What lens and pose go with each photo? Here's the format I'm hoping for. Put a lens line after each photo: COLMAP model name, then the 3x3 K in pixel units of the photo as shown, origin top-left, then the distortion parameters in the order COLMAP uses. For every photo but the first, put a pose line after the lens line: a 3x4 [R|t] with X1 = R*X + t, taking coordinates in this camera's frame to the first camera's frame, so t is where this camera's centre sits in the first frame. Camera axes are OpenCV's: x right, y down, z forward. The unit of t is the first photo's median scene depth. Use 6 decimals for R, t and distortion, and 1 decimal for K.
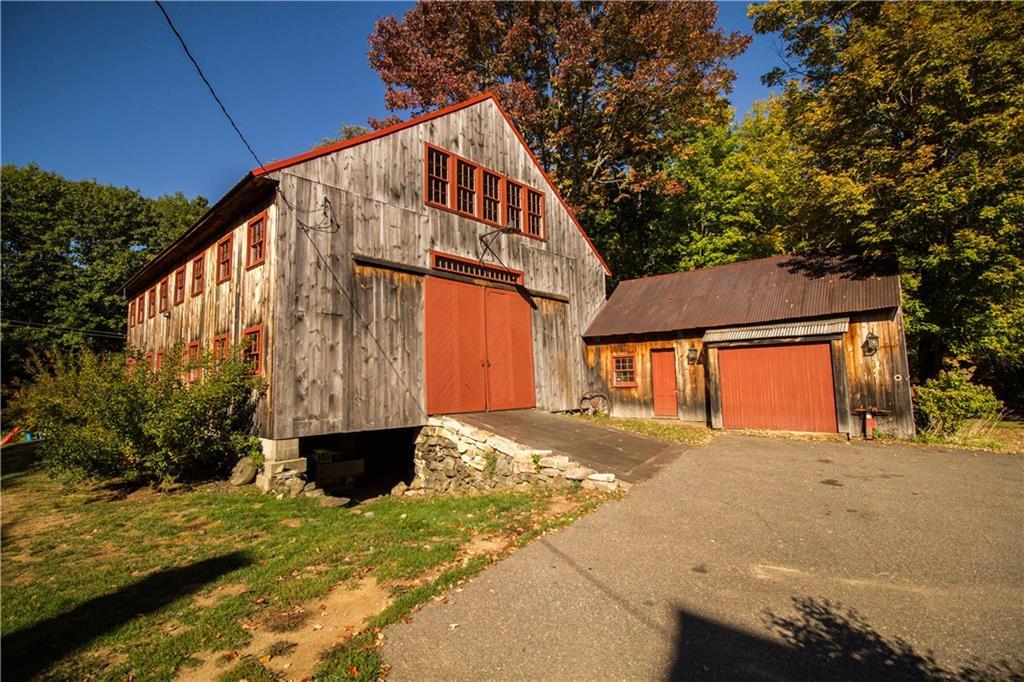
lens RADIAL K [[472.2, 0, 515.9], [0, 472.2, 339.2], [0, 0, 1]] dist [-0.012268, -0.002469]
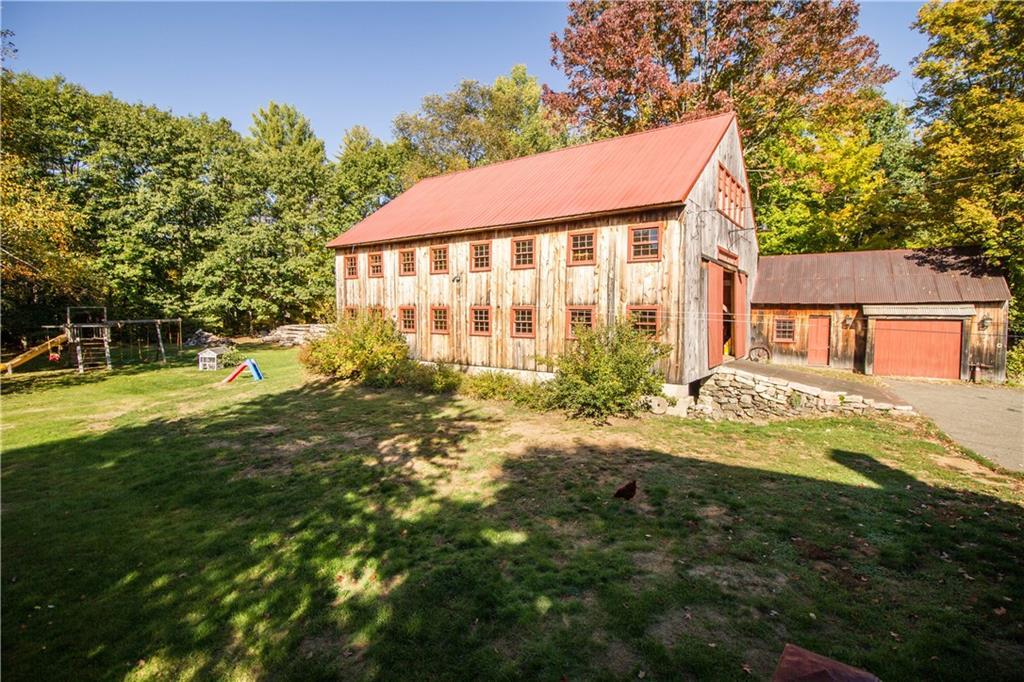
lens RADIAL K [[472.2, 0, 512.6], [0, 472.2, 342.4], [0, 0, 1]] dist [-0.012268, -0.002469]
pose [[0.991457, 0.014741, 0.129601, -0.891745], [-0.034668, 0.987638, 0.152873, -0.096546], [-0.125746, -0.156060, 0.979711, -0.281705]]
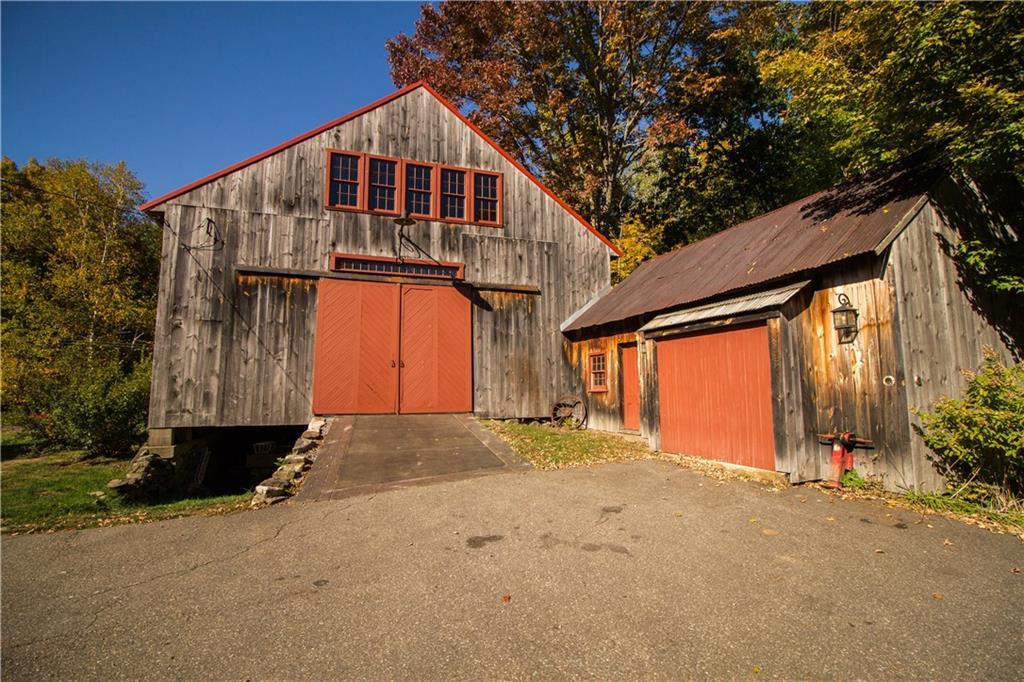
lens RADIAL K [[472.2, 0, 521.0], [0, 472.2, 340.0], [0, 0, 1]] dist [-0.012268, -0.002469]
pose [[0.882268, -0.034722, -0.469465, 0.616681], [0.030969, 0.999397, -0.015716, 0.026169], [0.469727, -0.000673, 0.882811, 0.276525]]
